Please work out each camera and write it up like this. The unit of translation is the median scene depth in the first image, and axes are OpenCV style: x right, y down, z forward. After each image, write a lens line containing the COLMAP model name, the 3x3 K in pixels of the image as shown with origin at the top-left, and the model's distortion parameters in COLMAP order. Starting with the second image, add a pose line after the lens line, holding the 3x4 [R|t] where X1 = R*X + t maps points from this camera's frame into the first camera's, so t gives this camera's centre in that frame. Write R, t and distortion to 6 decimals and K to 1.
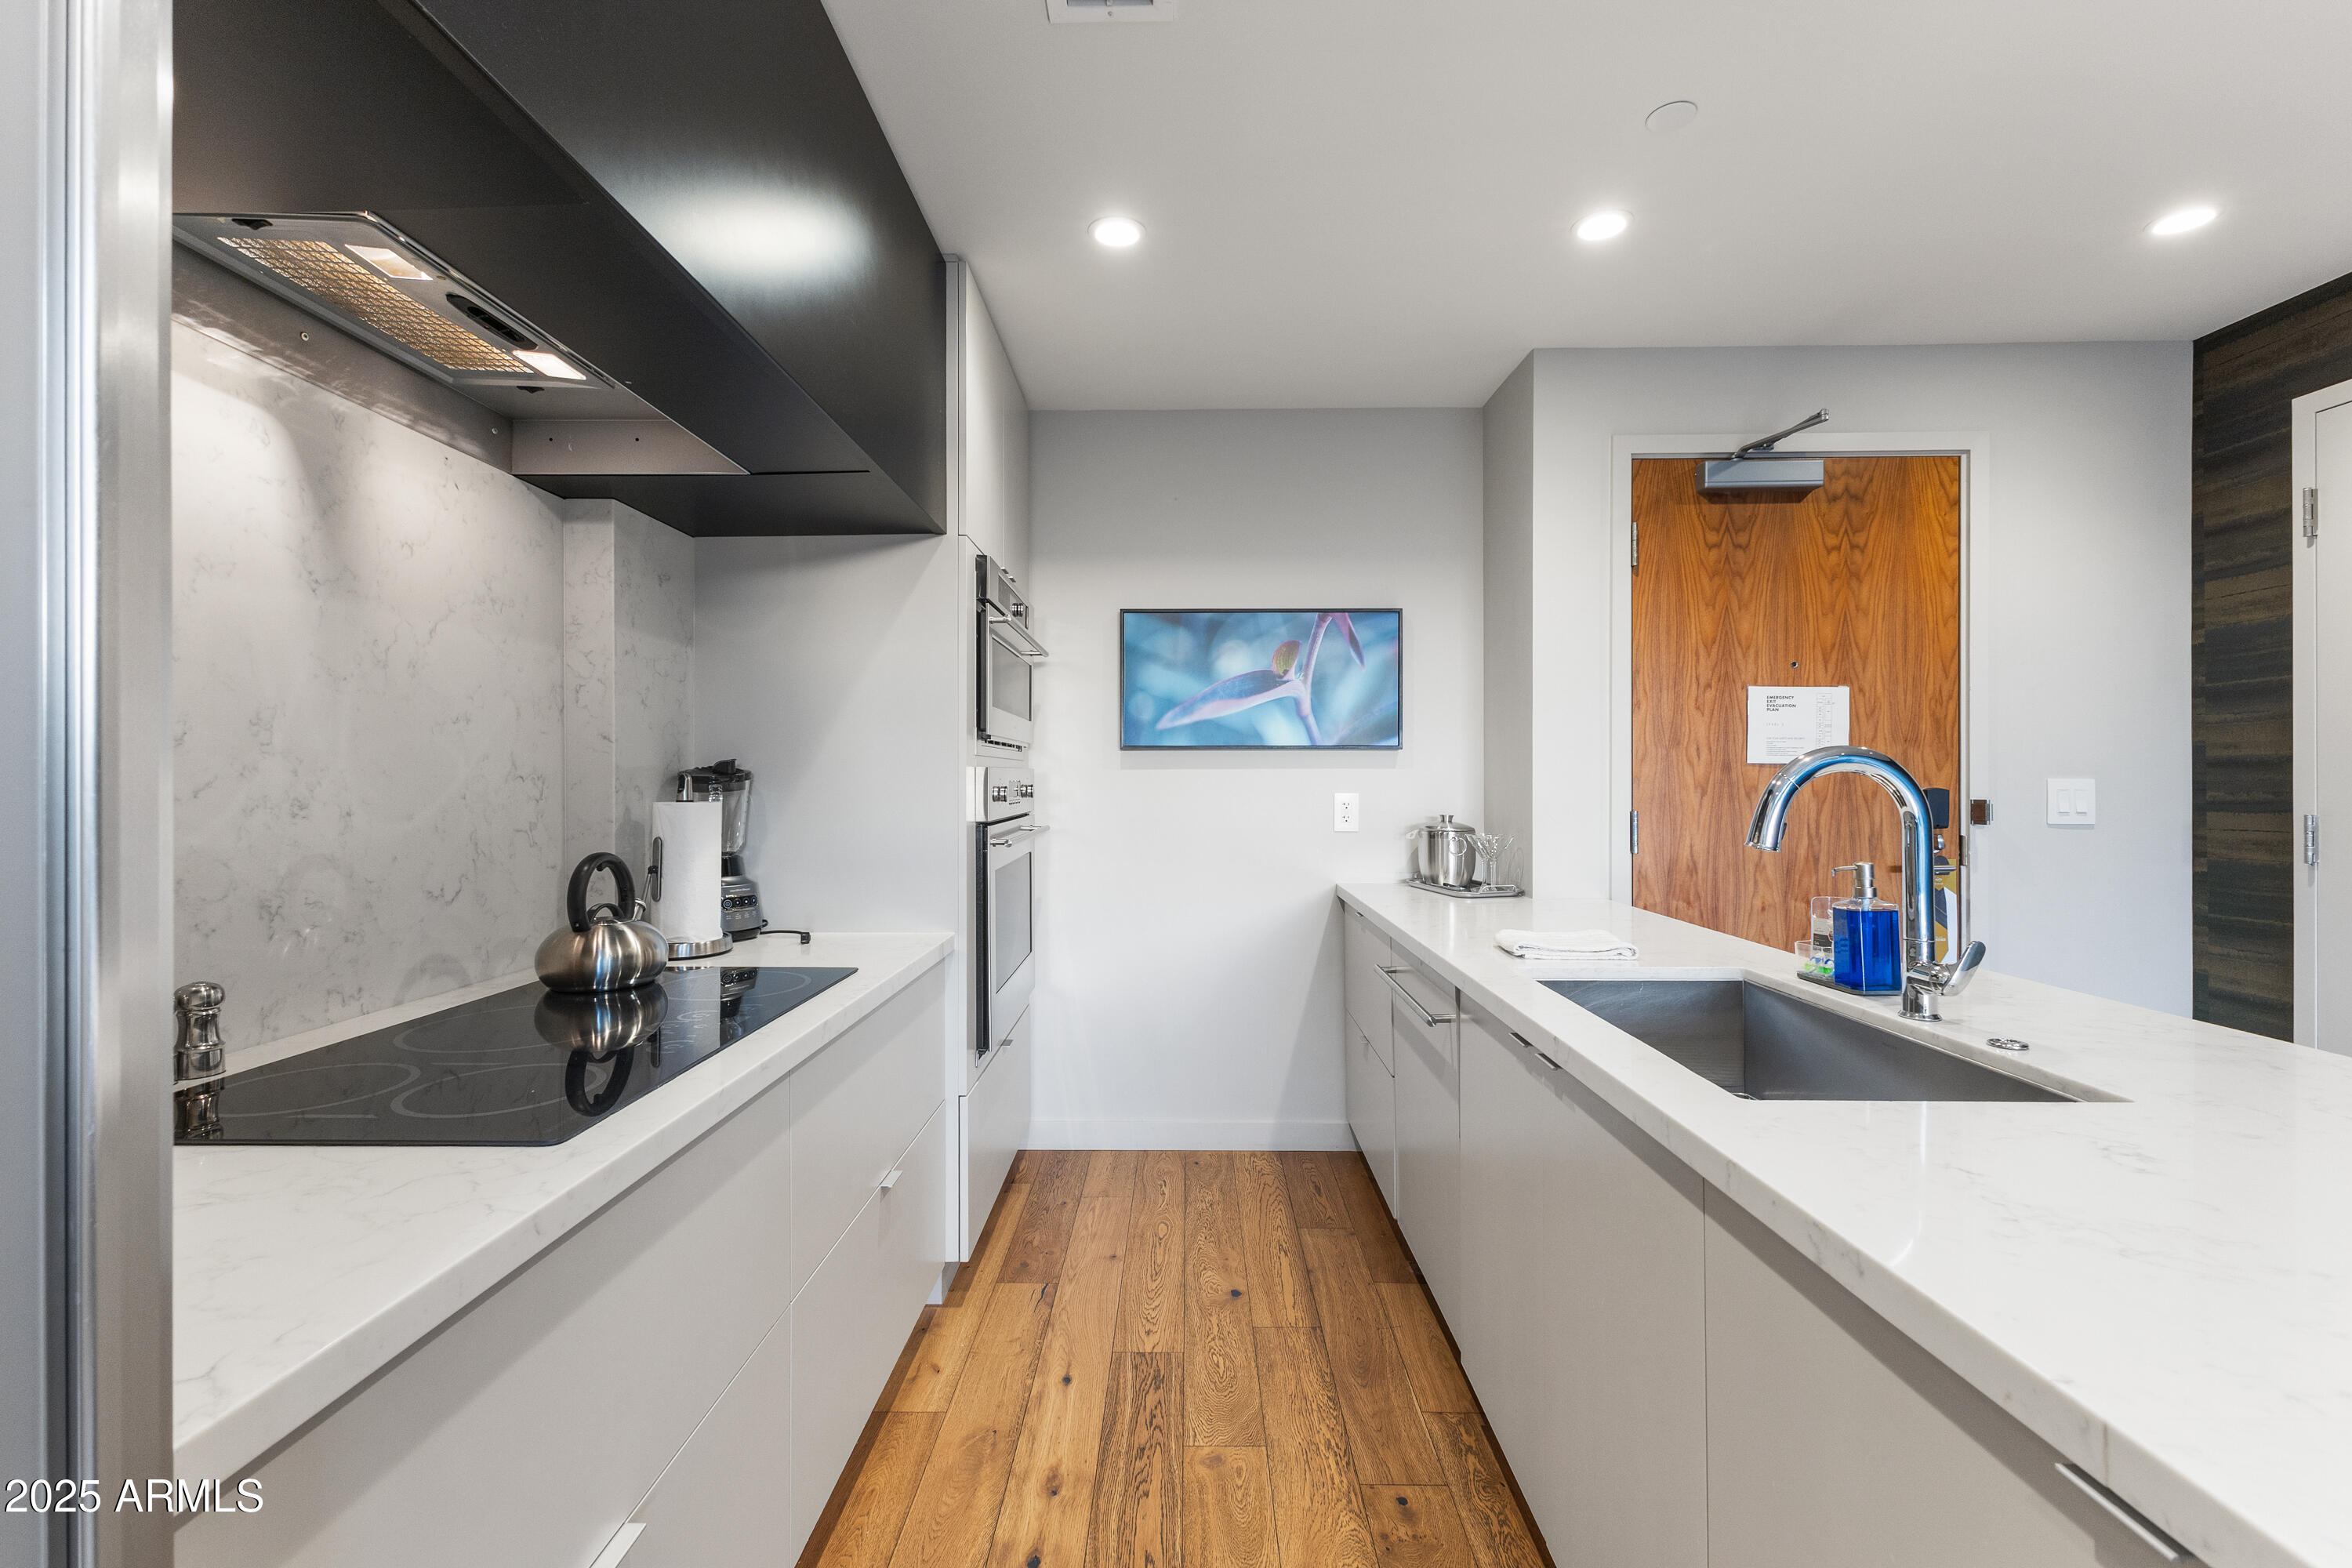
lens RADIAL K [[1015.5, 0, 1173.7], [0, 1015.5, 776.7], [0, 0, 1]] dist [0.001073, 0.000026]
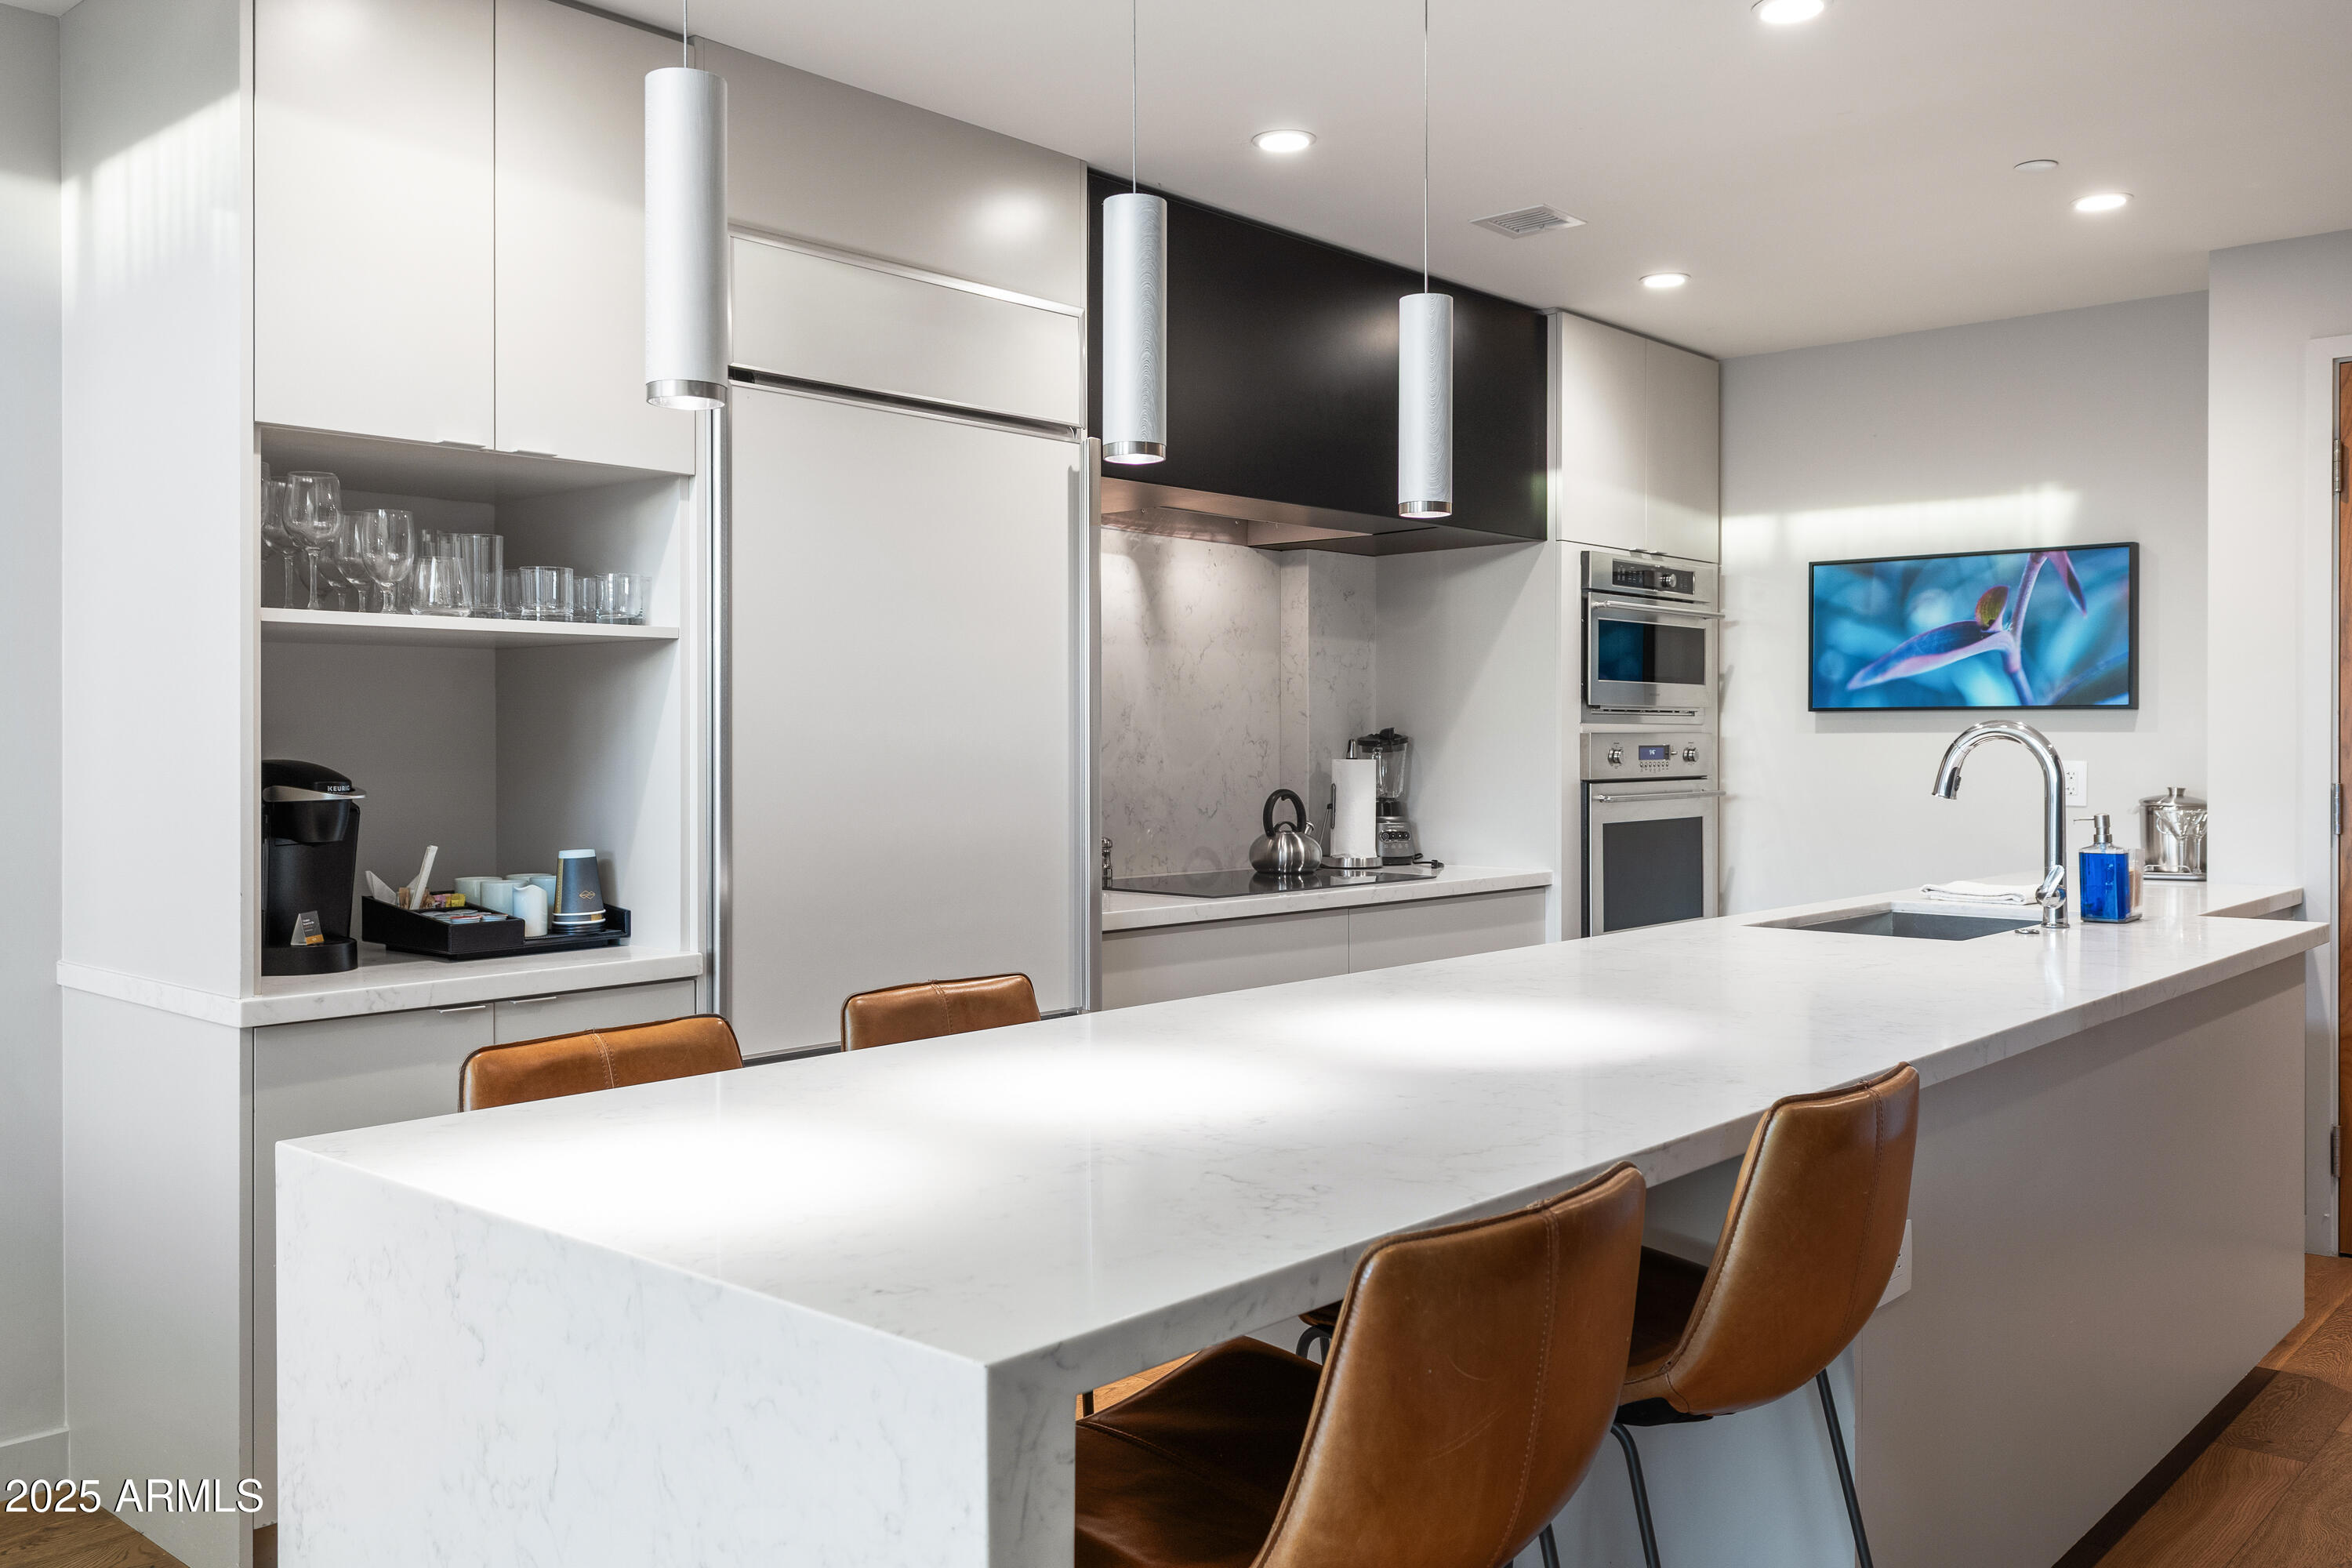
lens RADIAL K [[2276.0, 0, 1116.6], [0, 2276.0, 788.4], [0, 0, 1]] dist [0.008053, -0.018308]
pose [[0.734723, 0.017519, -0.678141, 1.211084], [-0.000465, 0.999679, 0.025321, -0.011933], [0.678367, -0.018289, 0.734496, -1.311418]]
